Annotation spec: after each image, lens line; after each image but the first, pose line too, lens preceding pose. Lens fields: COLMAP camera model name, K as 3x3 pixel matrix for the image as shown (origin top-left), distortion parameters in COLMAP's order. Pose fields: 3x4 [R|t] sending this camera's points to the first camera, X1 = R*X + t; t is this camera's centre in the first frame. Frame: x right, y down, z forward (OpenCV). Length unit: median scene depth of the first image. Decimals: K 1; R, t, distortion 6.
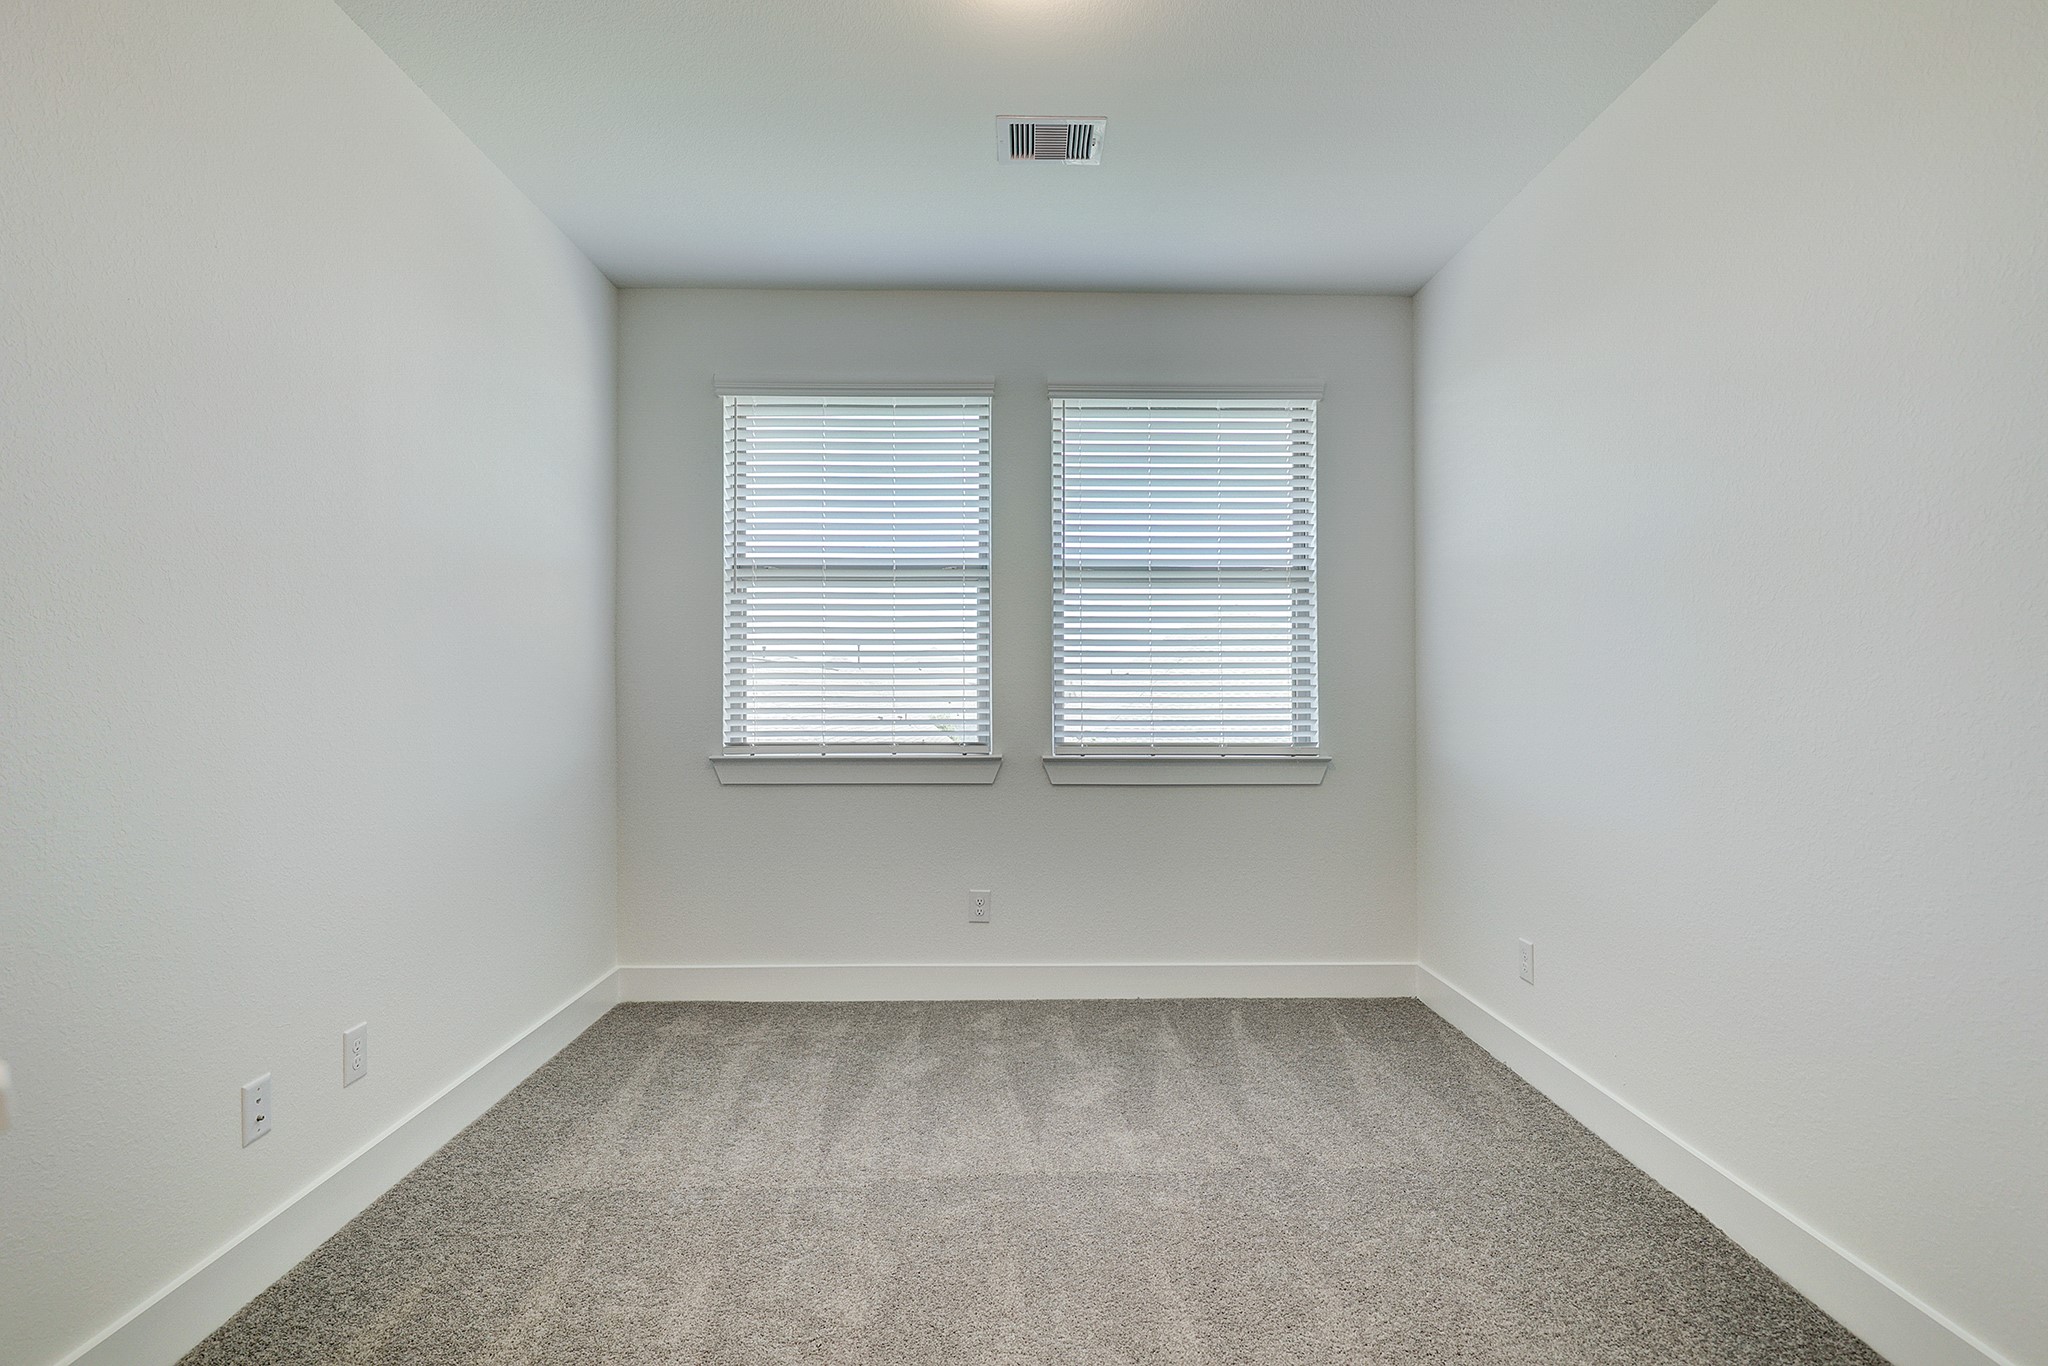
lens RADIAL K [[1024.7, 0, 1027.1], [0, 1024.7, 689.9], [0, 0, 1]] dist [0.004565, -0.001000]
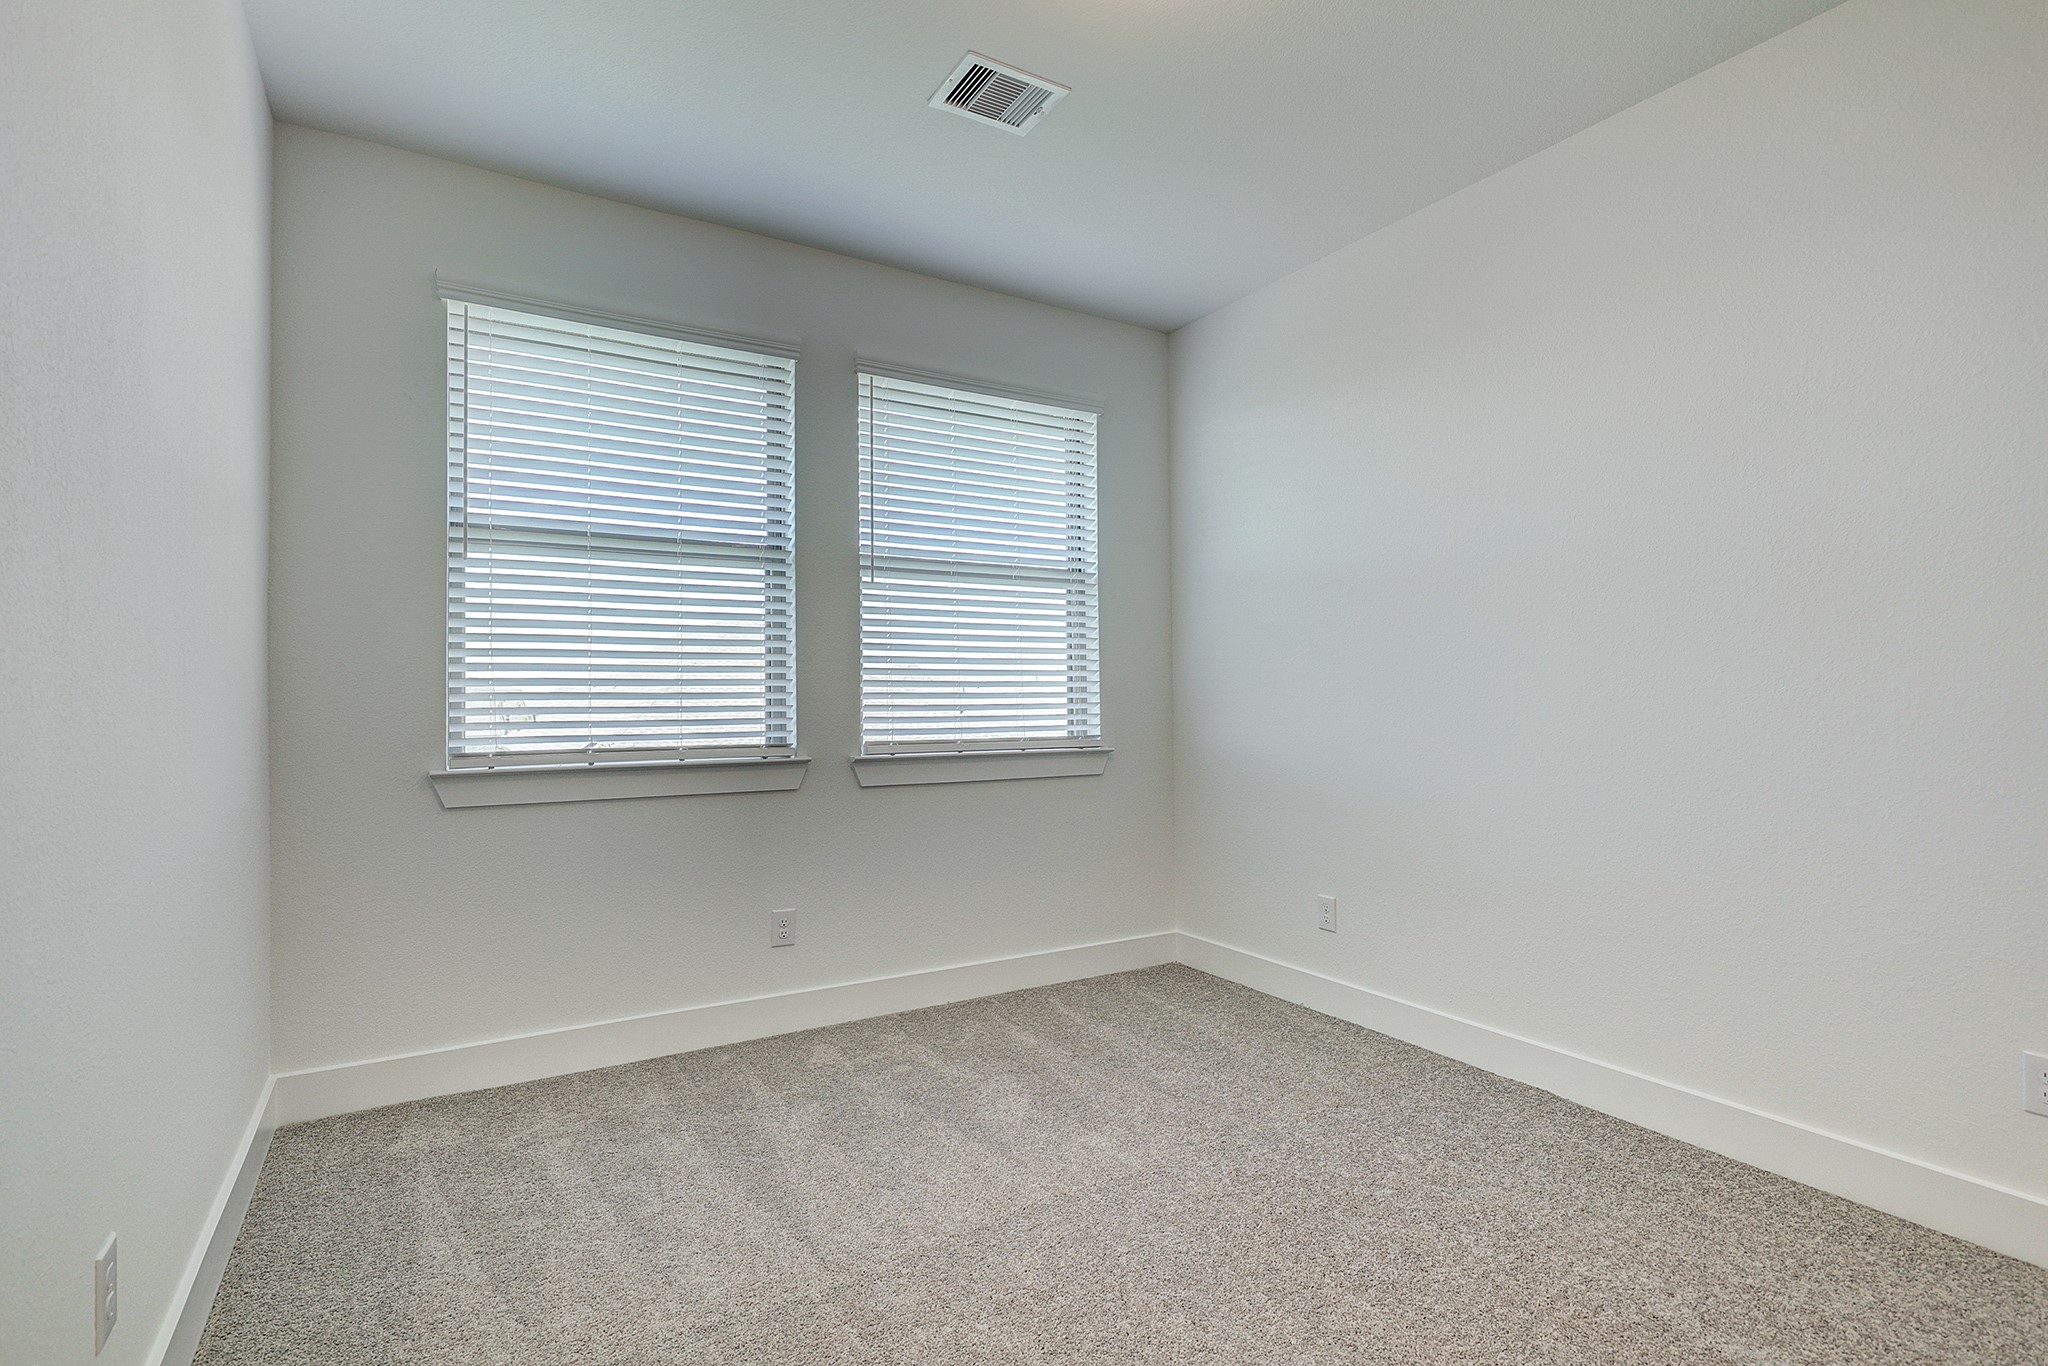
lens RADIAL K [[994.5, 0, 1045.9], [0, 994.5, 684.1], [0, 0, 1]] dist [0.005422, 0.000182]
pose [[0.862551, 0.001360, 0.505967, -0.289055], [0.002888, 0.999967, -0.007611, 0.006475], [-0.505961, 0.008026, 0.862519, 0.136781]]
